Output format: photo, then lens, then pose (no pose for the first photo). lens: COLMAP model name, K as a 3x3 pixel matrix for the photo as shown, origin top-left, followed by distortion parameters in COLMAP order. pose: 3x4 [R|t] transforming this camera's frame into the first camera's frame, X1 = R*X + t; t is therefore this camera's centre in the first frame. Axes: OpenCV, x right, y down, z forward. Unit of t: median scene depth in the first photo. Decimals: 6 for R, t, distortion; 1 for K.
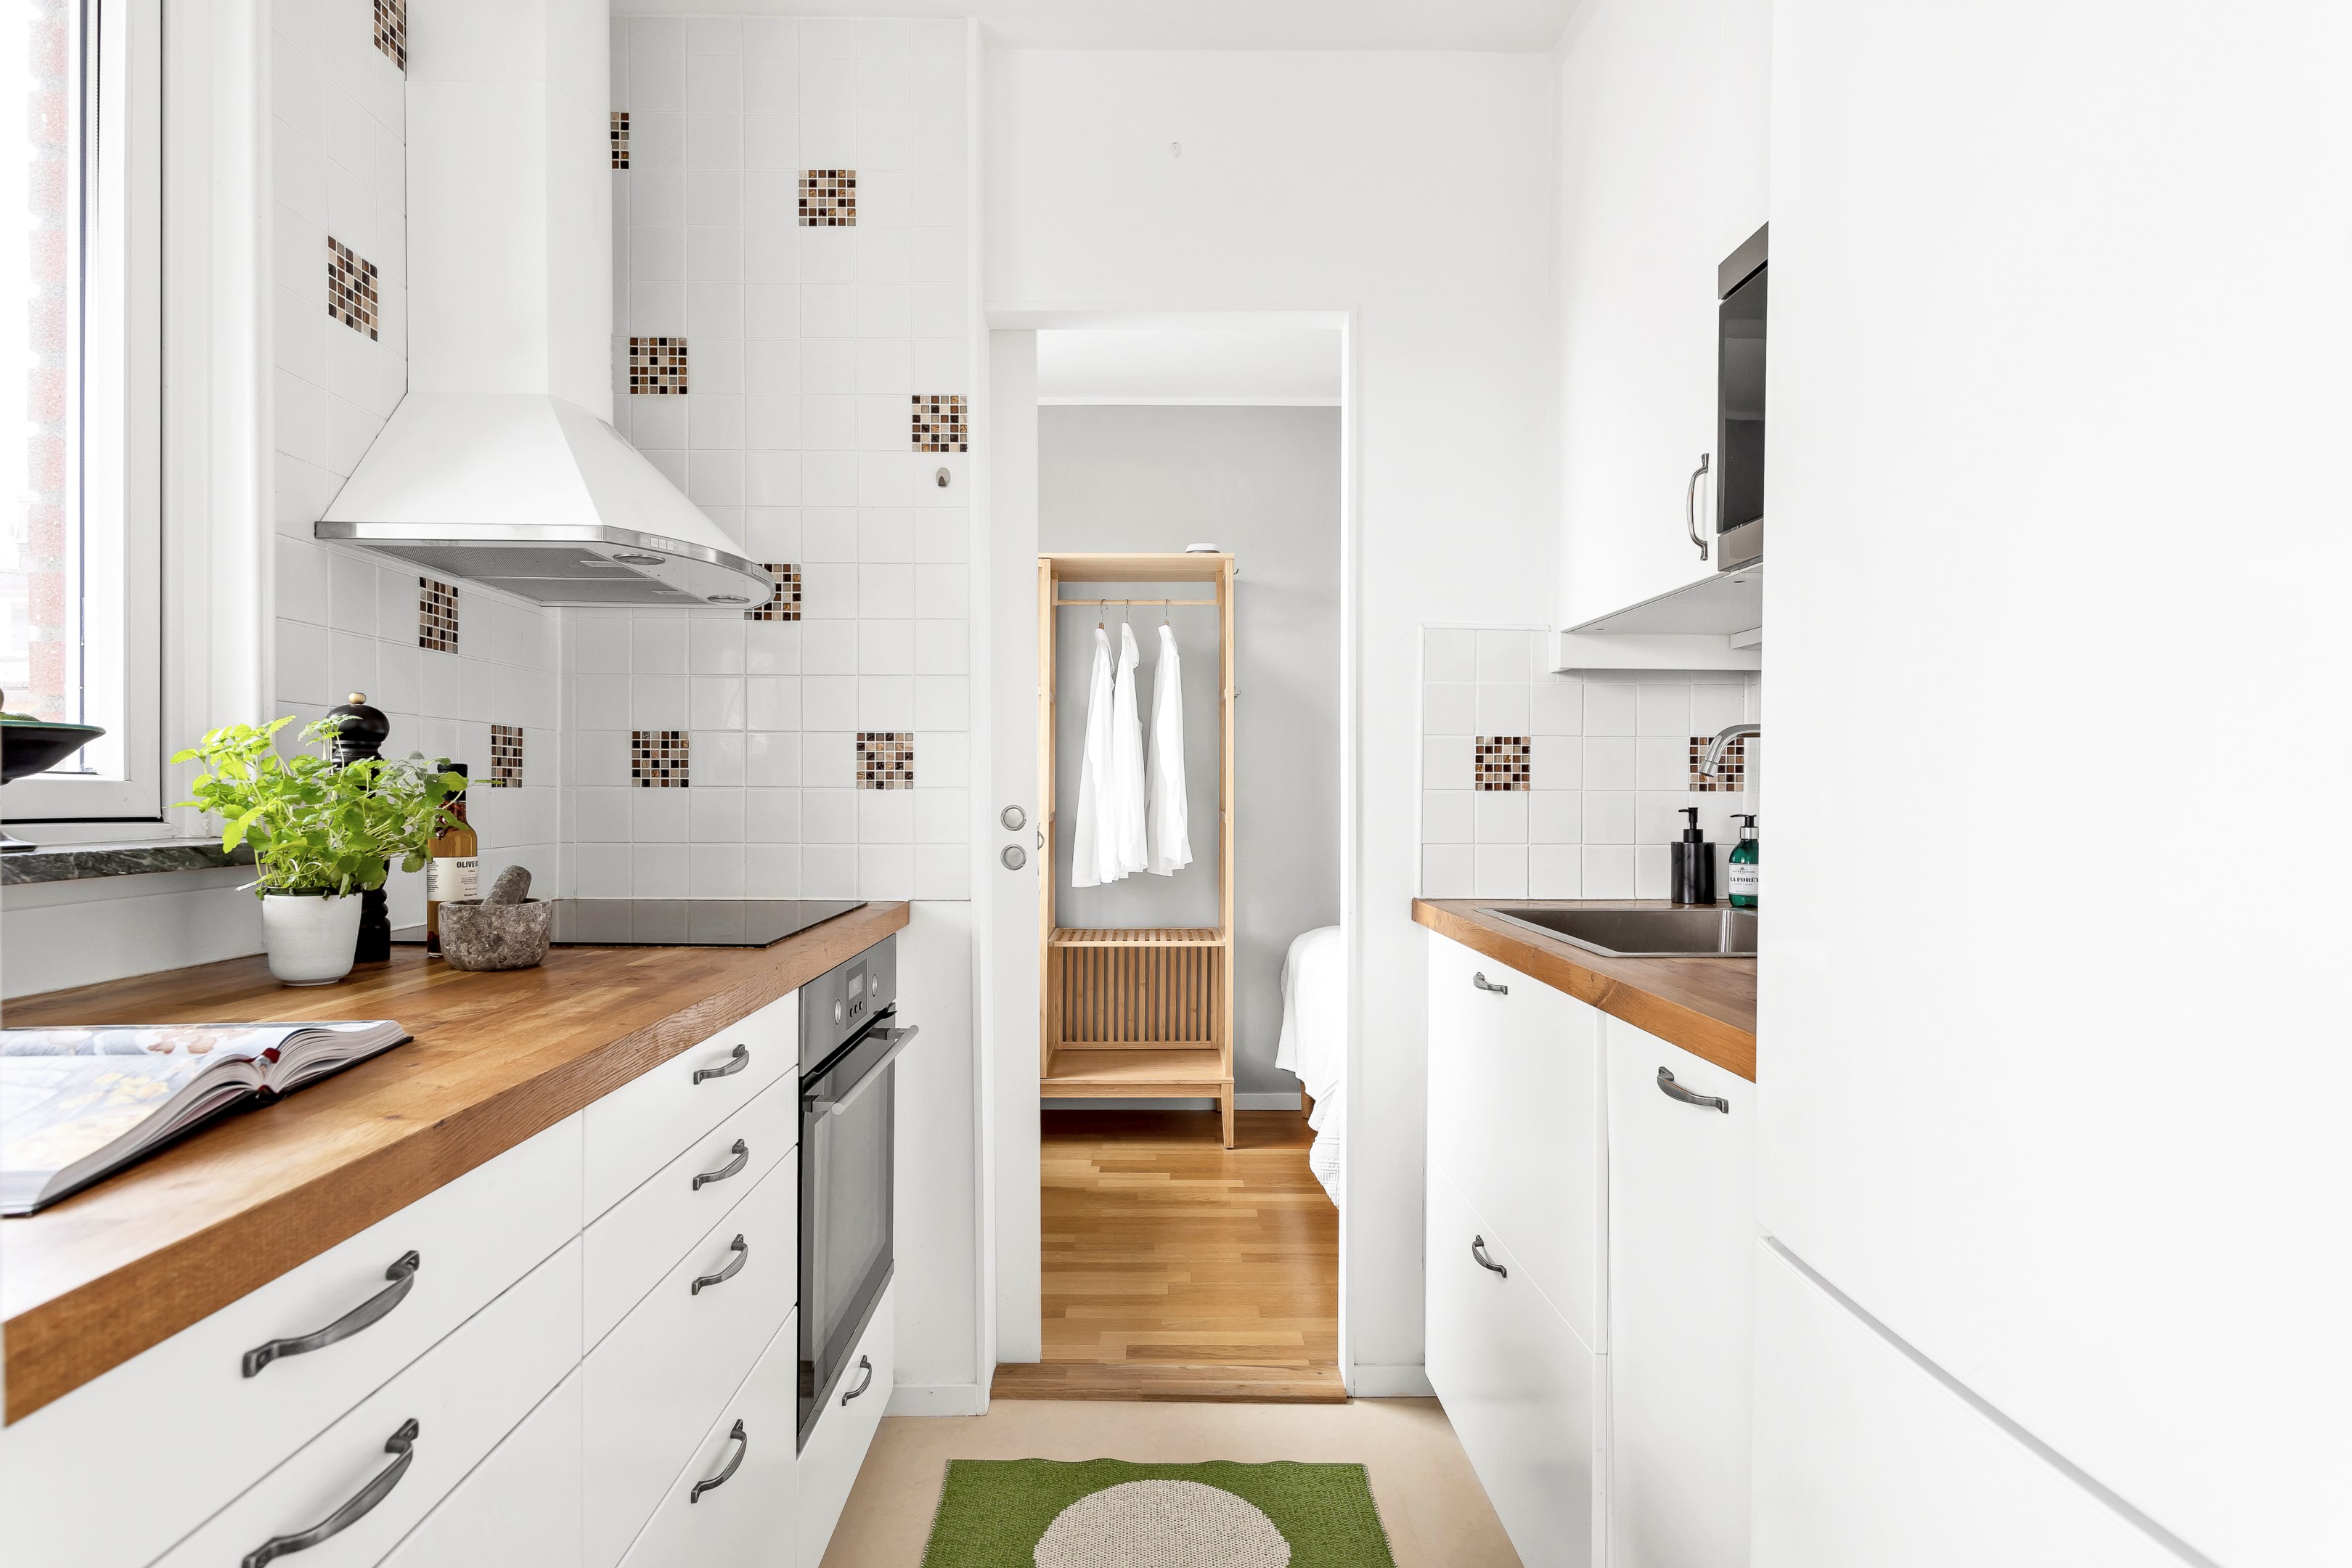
lens RADIAL K [[1280.9, 0, 1187.5], [0, 1280.9, 788.4], [0, 0, 1]] dist [-0.006038, 0.006766]
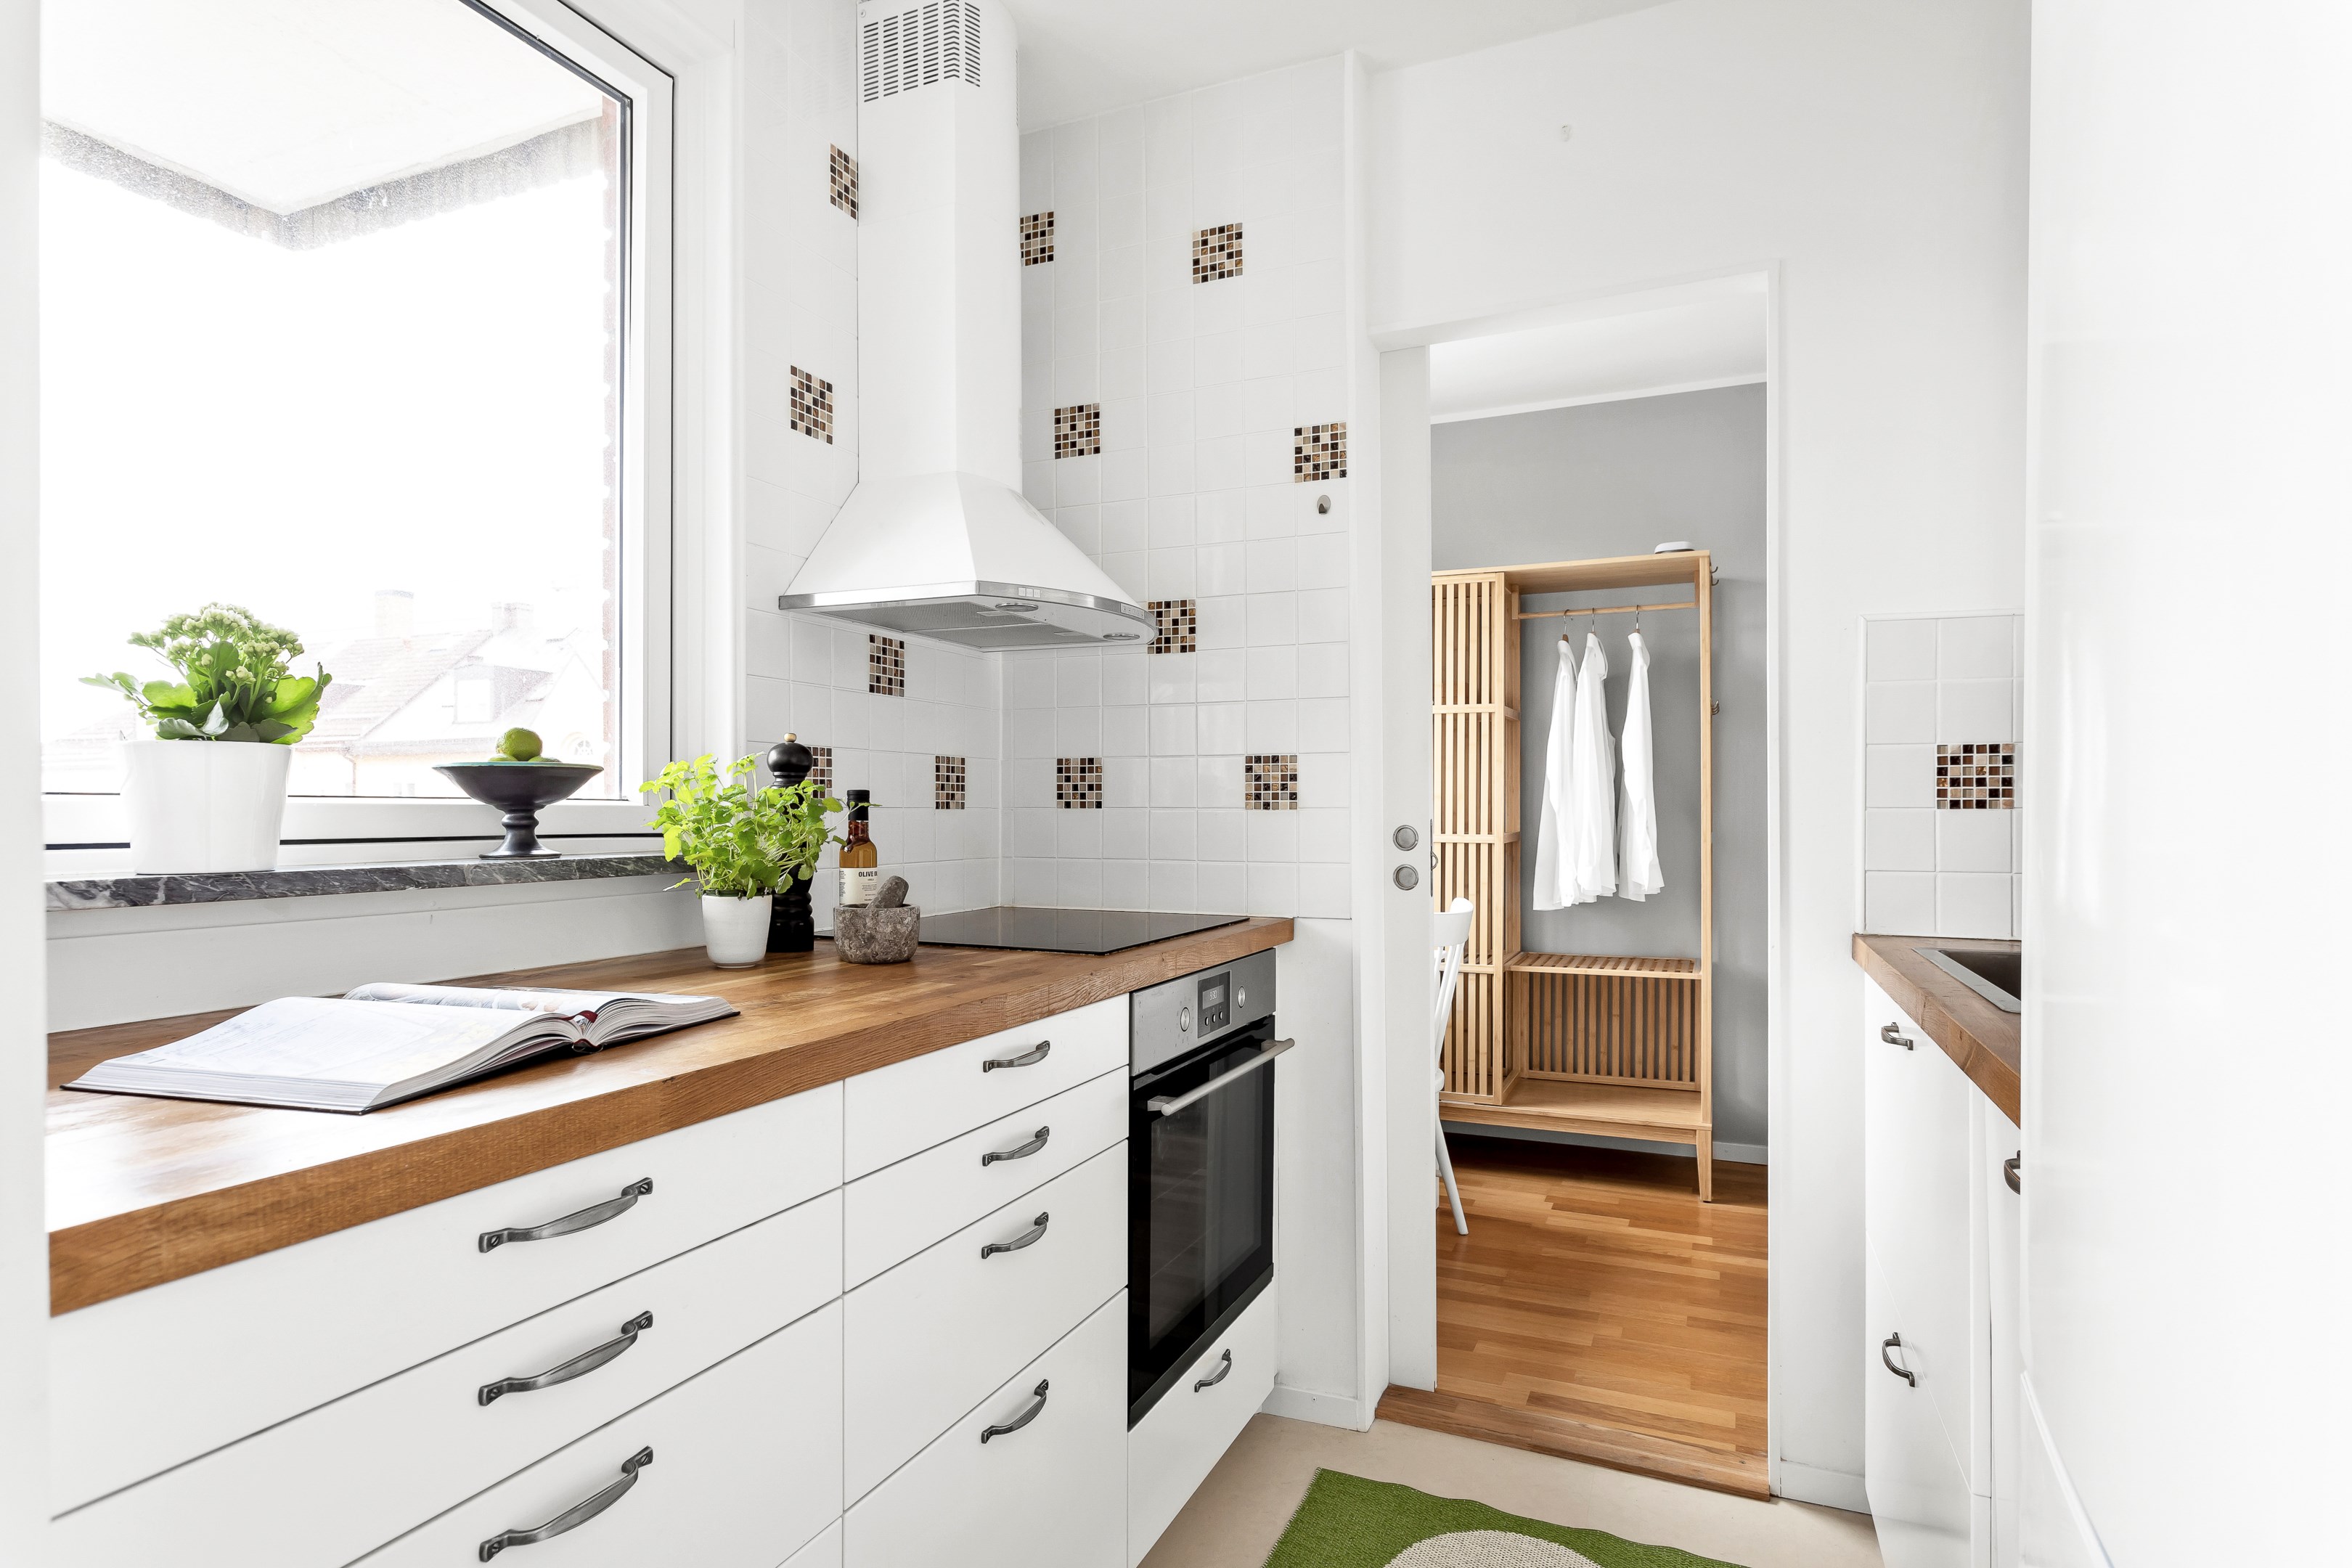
lens RADIAL K [[1280.9, 0, 1183.0], [0, 1280.9, 799.4], [0, 0, 1]] dist [-0.006038, 0.006766]
pose [[0.907571, -0.006598, -0.419847, 0.137956], [0.003807, 0.999965, -0.007486, -0.000129], [0.419881, 0.005196, 0.907564, 0.025615]]
